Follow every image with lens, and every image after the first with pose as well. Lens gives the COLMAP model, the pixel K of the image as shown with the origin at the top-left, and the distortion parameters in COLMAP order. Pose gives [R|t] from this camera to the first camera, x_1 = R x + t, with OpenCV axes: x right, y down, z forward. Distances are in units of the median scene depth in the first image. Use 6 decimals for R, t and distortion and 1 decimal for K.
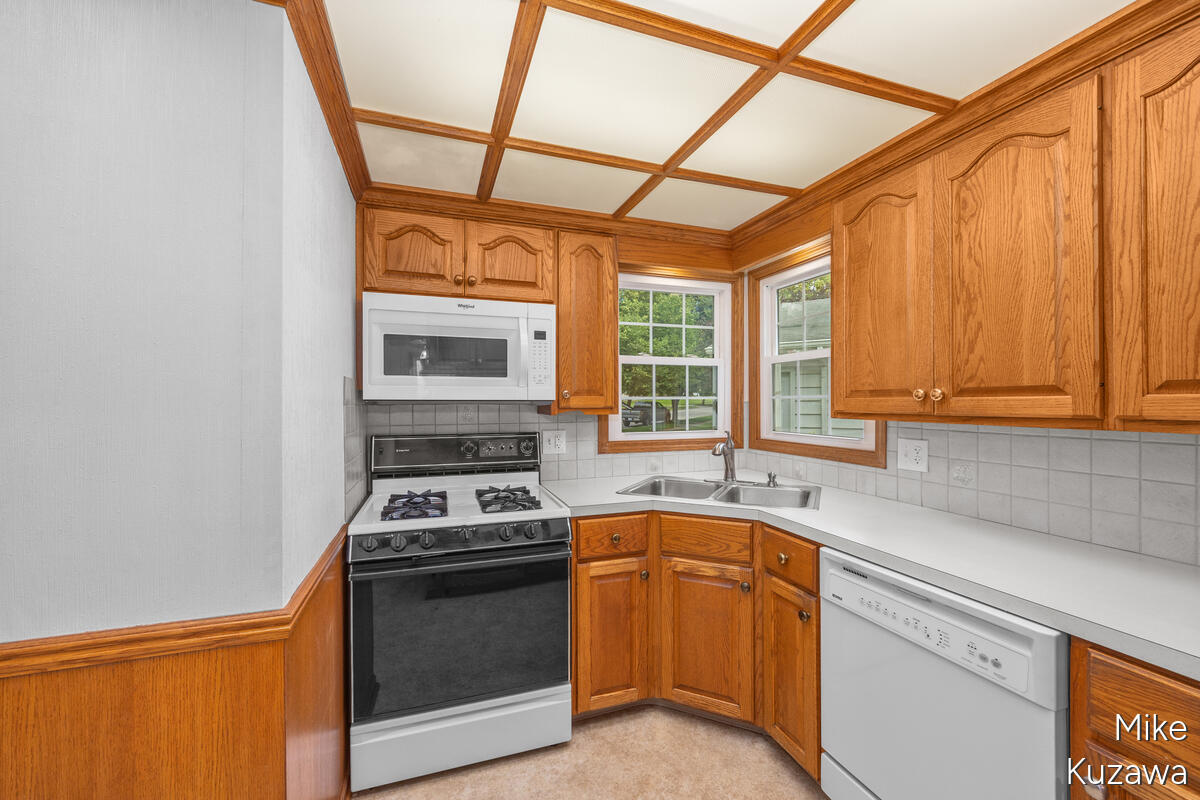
lens RADIAL K [[480.7, 0, 601.7], [0, 480.7, 401.9], [0, 0, 1]] dist [-0.000557, -0.000666]
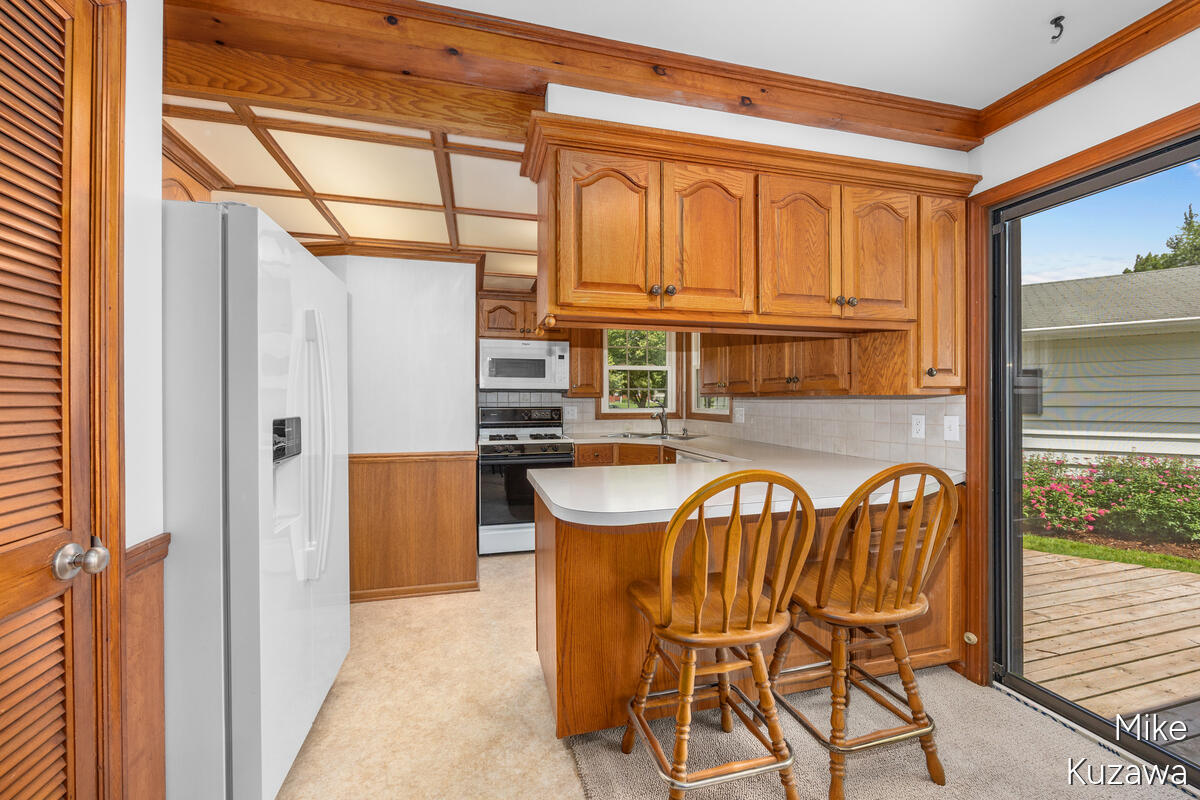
lens RADIAL K [[480.7, 0, 611.3], [0, 480.7, 400.3], [0, 0, 1]] dist [-0.000557, -0.000666]
pose [[0.997983, 0.000060, -0.063484, 0.233982], [-0.000103, 1.000000, -0.000685, 0.050003], [0.063484, 0.000690, 0.997983, -1.119327]]
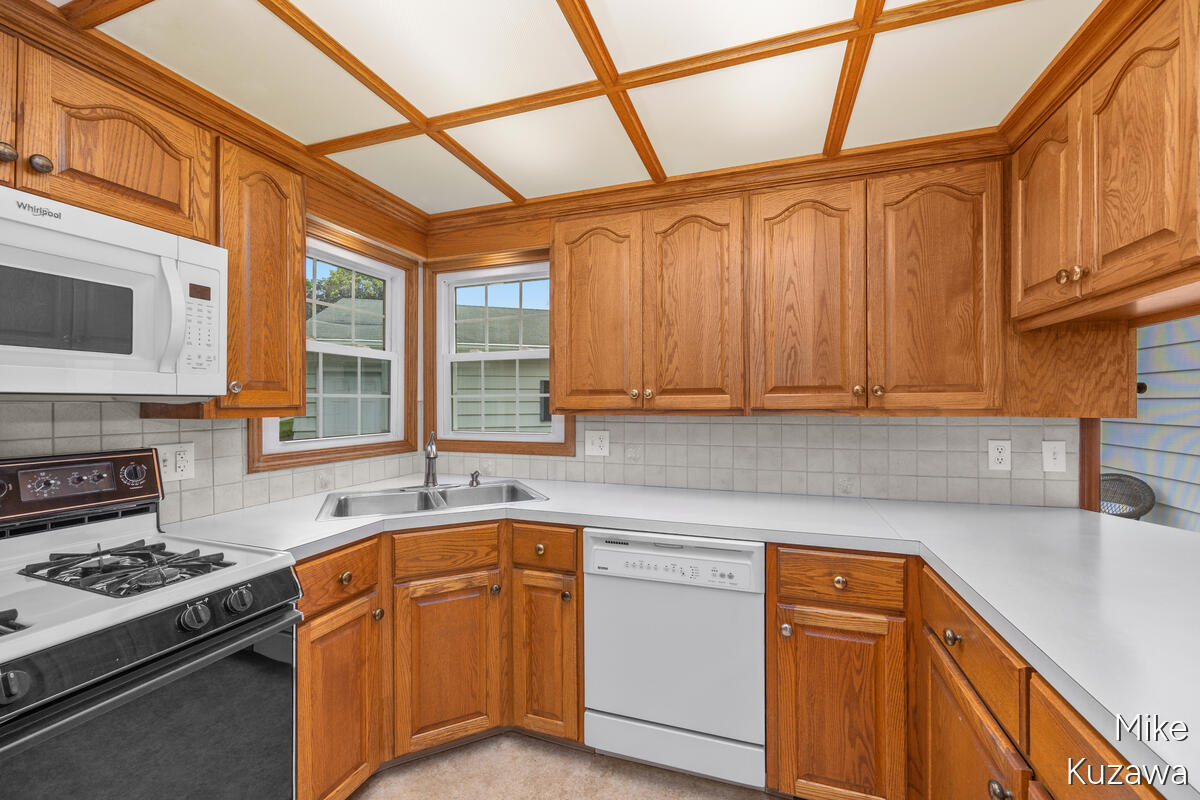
lens RADIAL K [[480.7, 0, 604.4], [0, 480.7, 403.2], [0, 0, 1]] dist [-0.000557, -0.000666]
pose [[0.625628, 0.000399, 0.780122, -0.316716], [0.002442, 0.999994, -0.002470, 0.011038], [-0.780118, 0.003451, 0.625623, 0.214031]]
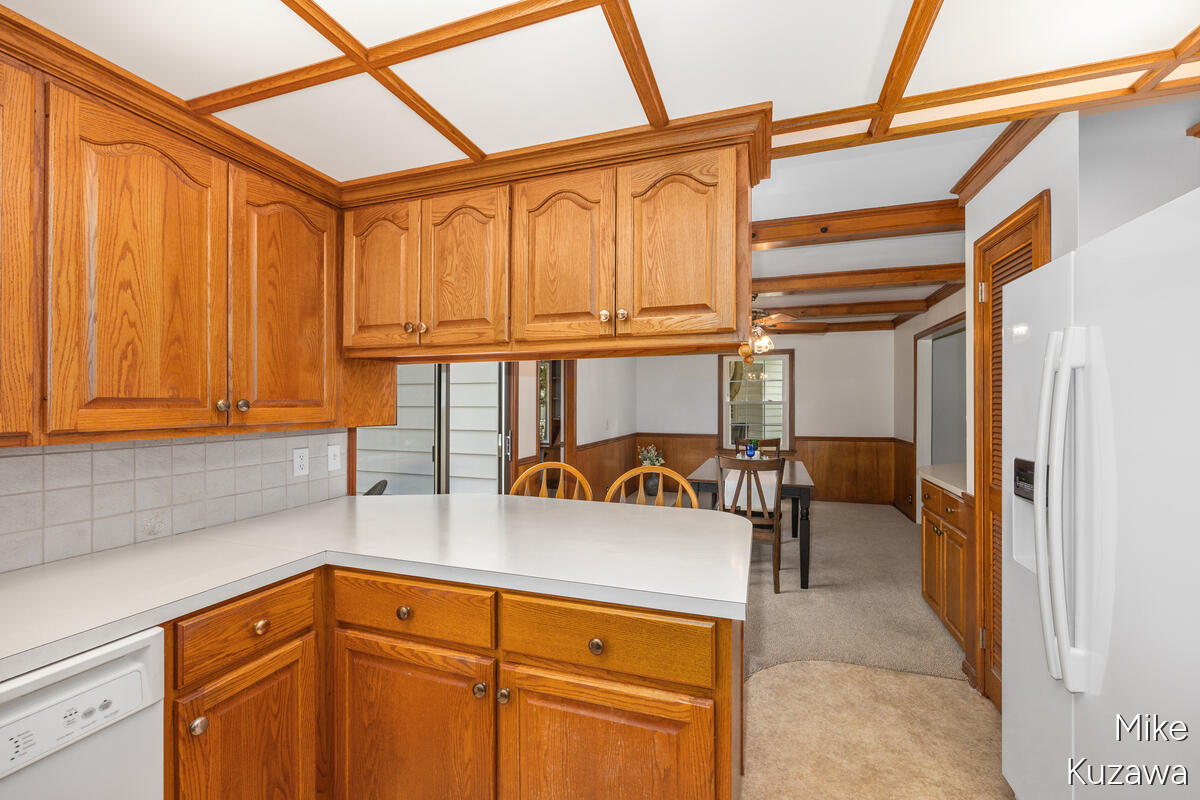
lens RADIAL K [[480.7, 0, 601.7], [0, 480.7, 405.1], [0, 0, 1]] dist [-0.000557, -0.000666]
pose [[-0.782570, 0.000644, 0.622562, -0.271666], [0.001448, 0.999999, 0.000786, -0.013849], [-0.622561, 0.001516, -0.782570, 0.632846]]
